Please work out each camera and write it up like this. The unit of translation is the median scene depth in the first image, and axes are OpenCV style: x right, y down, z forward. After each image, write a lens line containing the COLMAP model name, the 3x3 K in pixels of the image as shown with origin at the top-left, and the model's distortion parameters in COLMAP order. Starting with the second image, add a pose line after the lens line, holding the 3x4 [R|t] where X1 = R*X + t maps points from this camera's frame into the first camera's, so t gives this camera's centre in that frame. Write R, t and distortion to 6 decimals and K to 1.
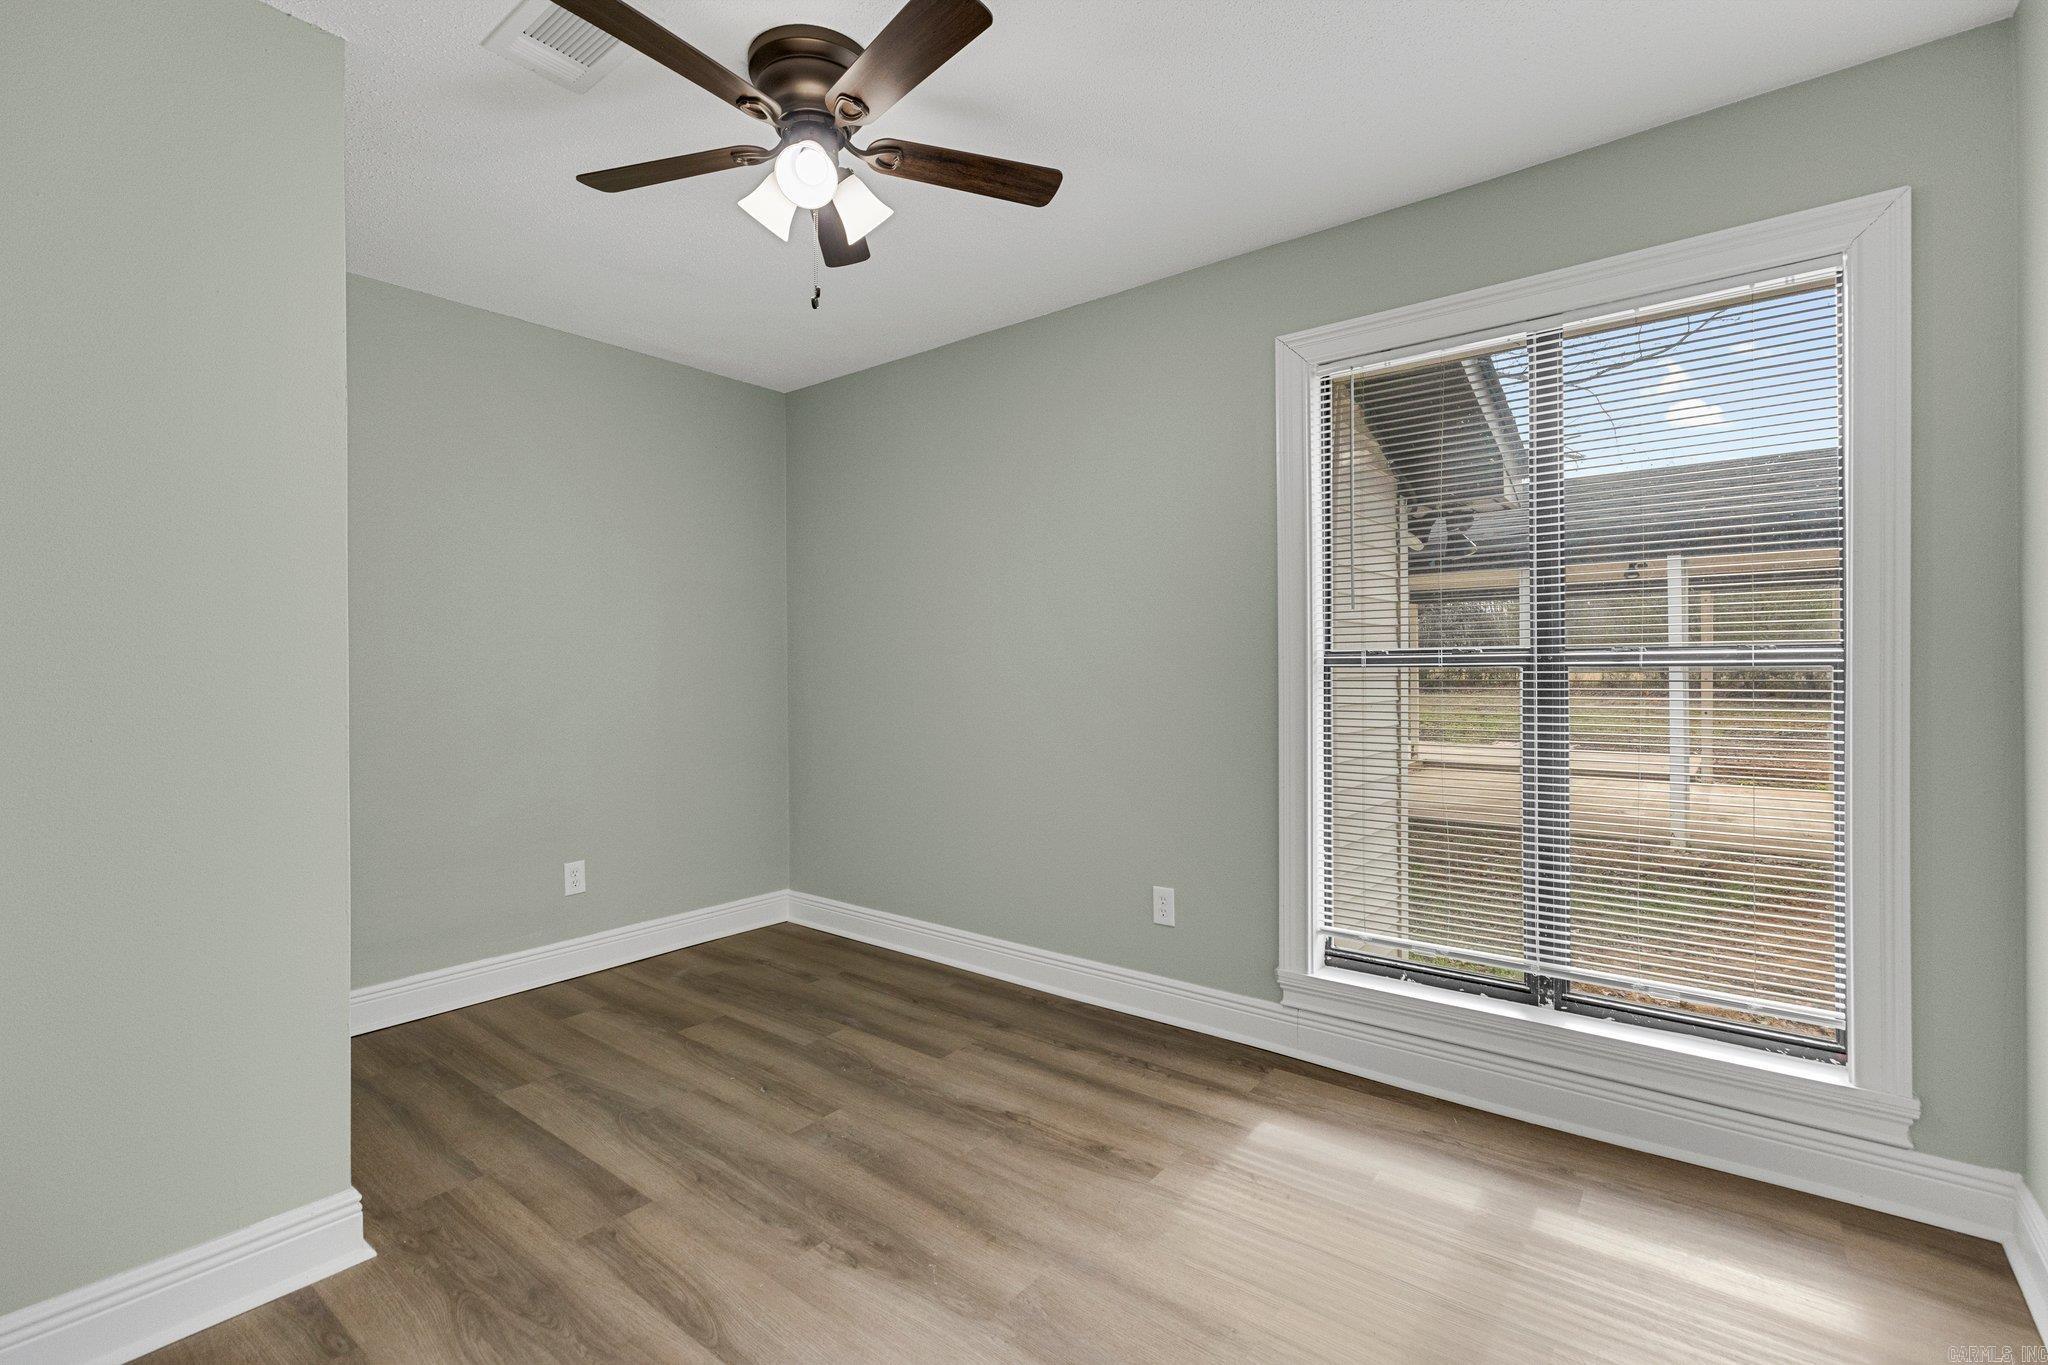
lens RADIAL K [[916.1, 0, 1019.0], [0, 916.1, 668.2], [0, 0, 1]] dist [0.005776, -0.001134]
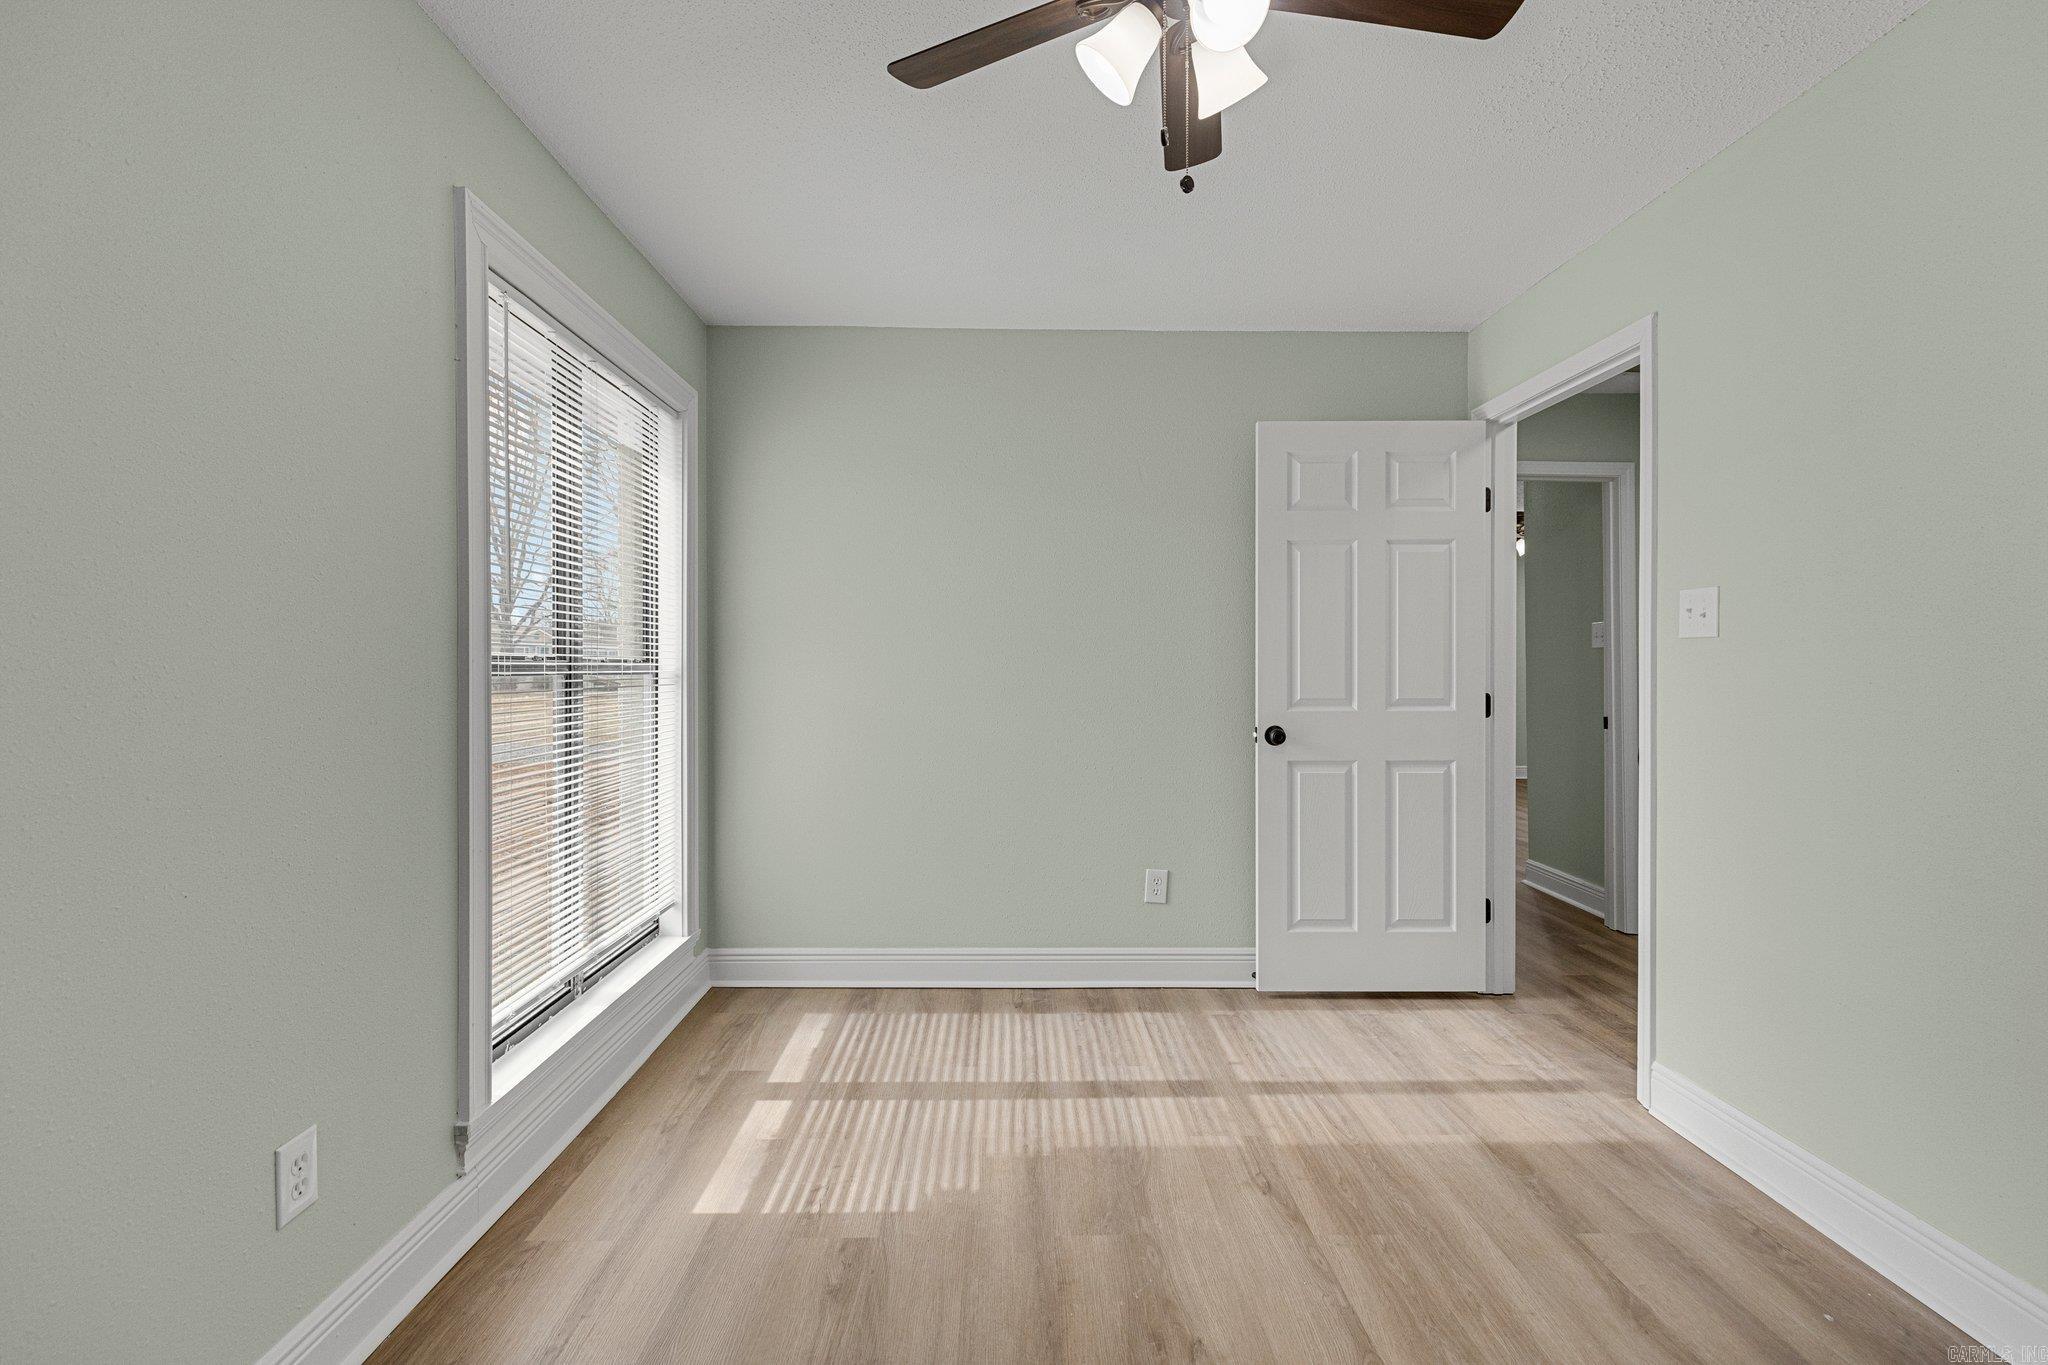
lens RADIAL K [[916.1, 0, 1026.7], [0, 916.1, 672.1], [0, 0, 1]] dist [0.005776, -0.001134]
pose [[-0.632098, 0.006112, 0.774864, -0.761610], [0.006884, 0.999974, -0.002272, -0.000580], [-0.774858, 0.003898, -0.632123, 1.674292]]
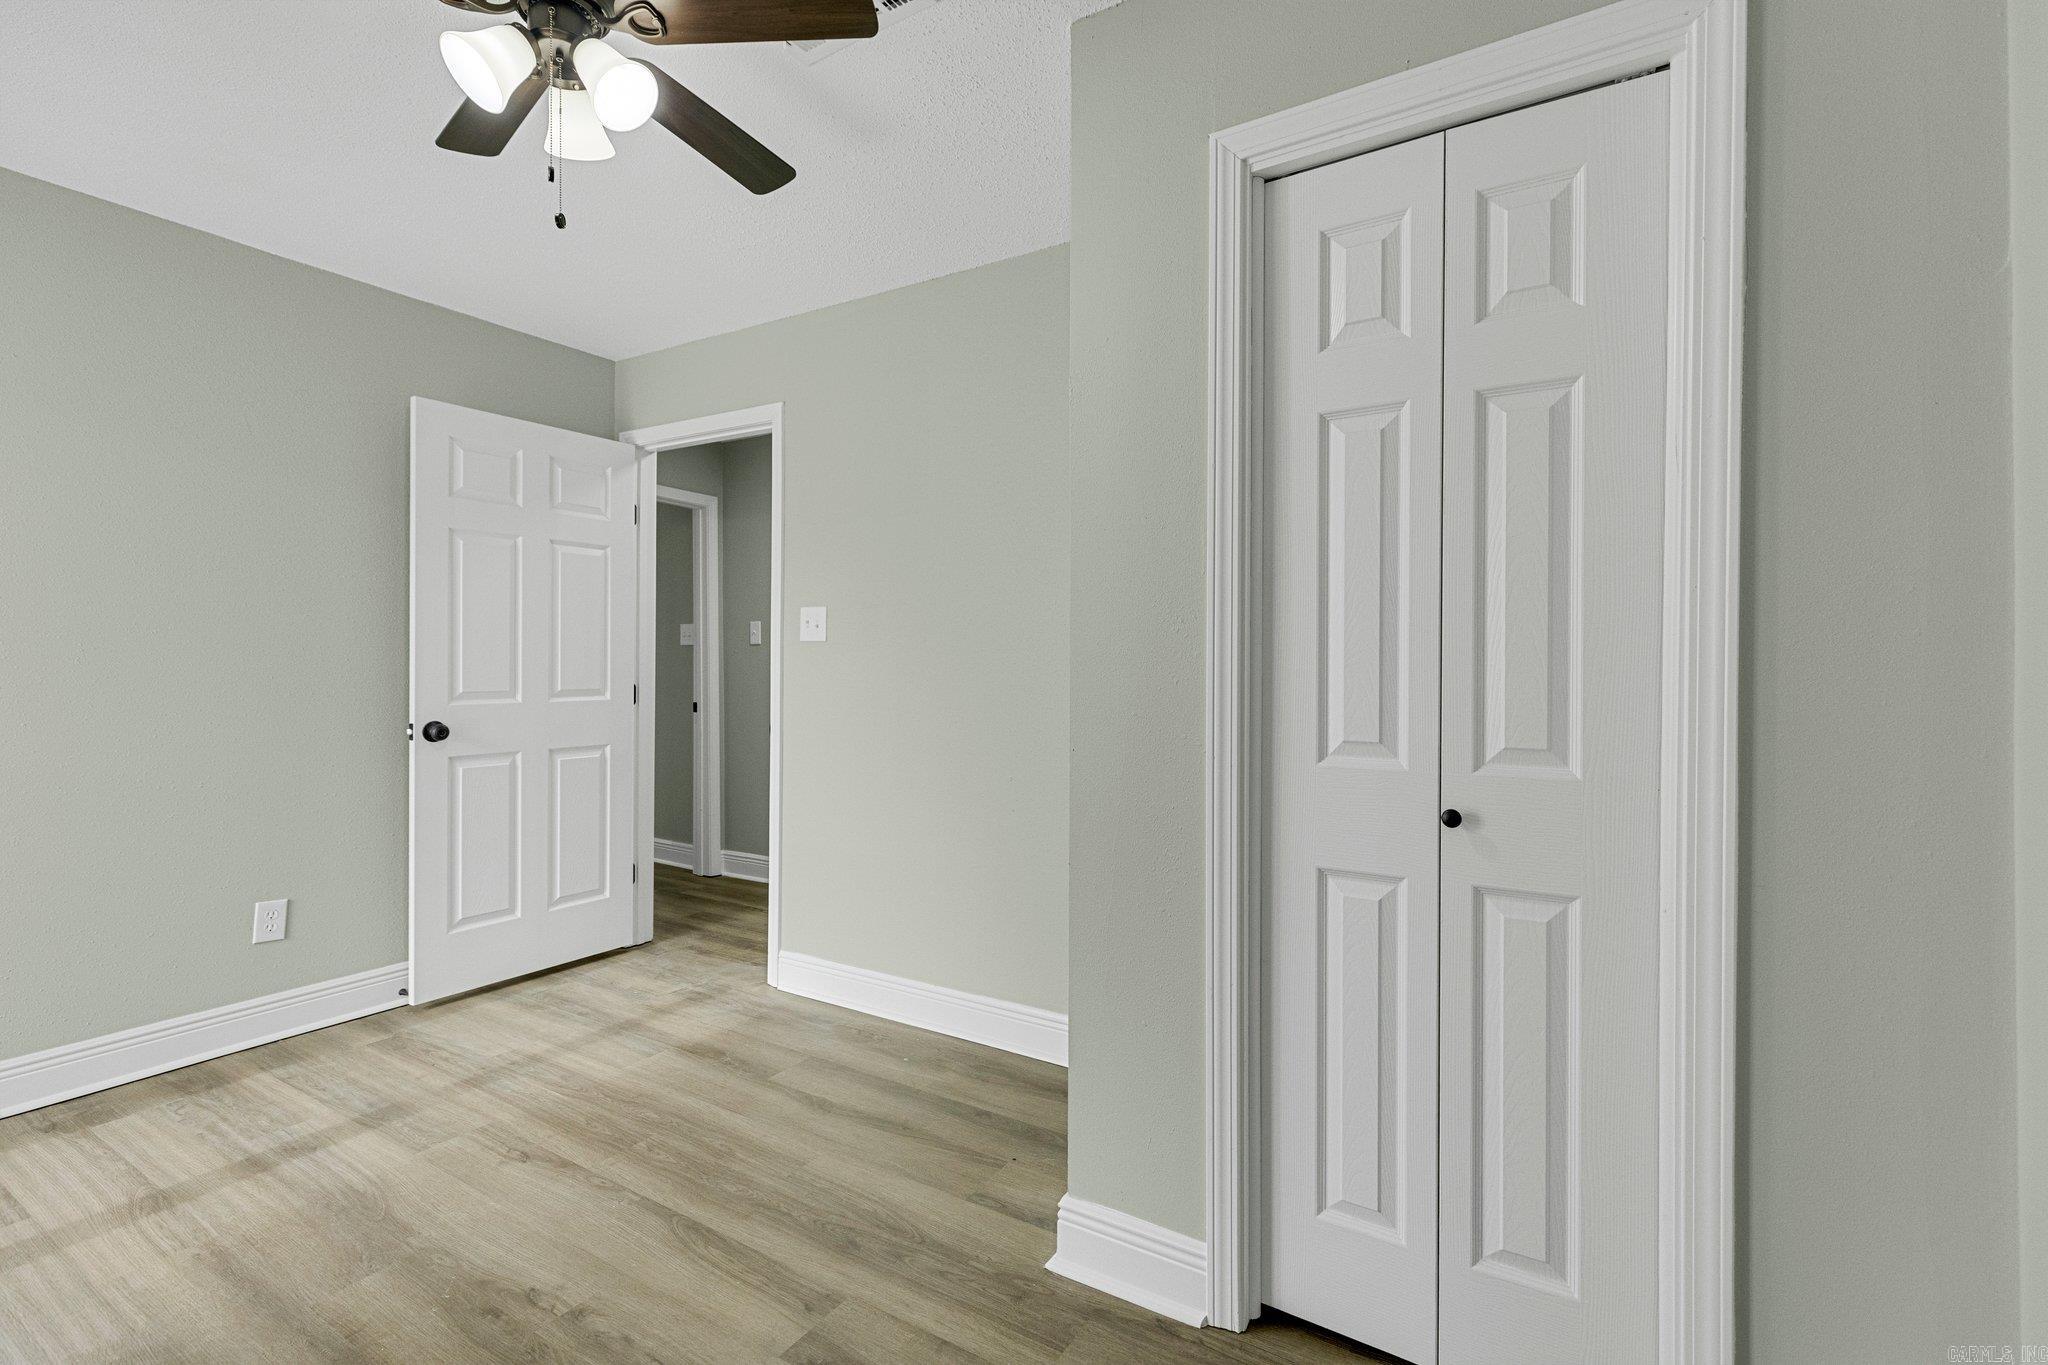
lens RADIAL K [[916.1, 0, 1024.1], [0, 916.1, 676.0], [0, 0, 1]] dist [0.005776, -0.001134]
pose [[-0.993439, 0.003892, -0.114295, -0.575542], [0.002175, 0.999883, 0.015145, -0.003730], [0.114341, 0.014797, -0.993331, 1.980629]]
